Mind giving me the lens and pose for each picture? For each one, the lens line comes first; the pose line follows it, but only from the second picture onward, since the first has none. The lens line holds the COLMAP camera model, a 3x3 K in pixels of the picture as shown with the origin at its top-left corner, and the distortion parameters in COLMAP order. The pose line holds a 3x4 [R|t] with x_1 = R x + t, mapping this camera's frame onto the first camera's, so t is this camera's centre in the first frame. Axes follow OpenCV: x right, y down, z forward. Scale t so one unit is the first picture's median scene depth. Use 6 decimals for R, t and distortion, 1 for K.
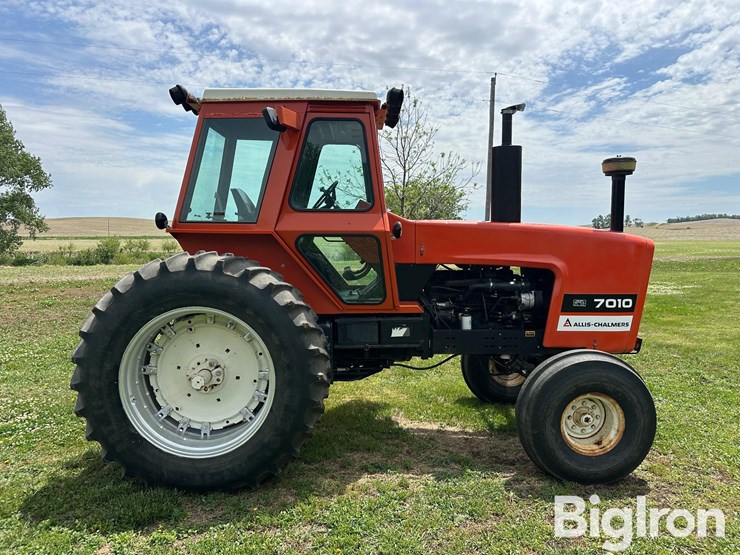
lens RADIAL K [[531.9, 0, 374.7], [0, 531.9, 275.2], [0, 0, 1]] dist [0.024323, -0.026183]
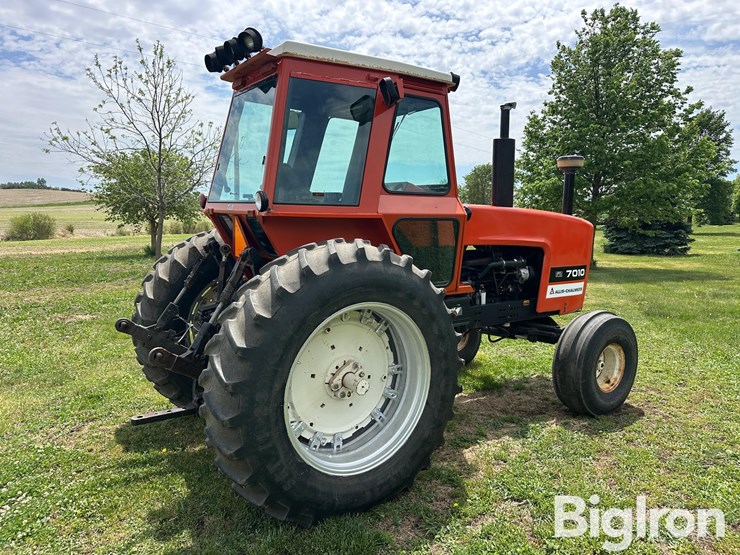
lens RADIAL K [[524.0, 0, 382.6], [0, 524.0, 278.1], [0, 0, 1]] dist [0.037730, -0.035811]
pose [[0.836165, -0.059488, 0.545243, -0.668578], [0.031220, 0.997651, 0.060971, -0.027505], [-0.547589, -0.033959, 0.836058, 0.230441]]
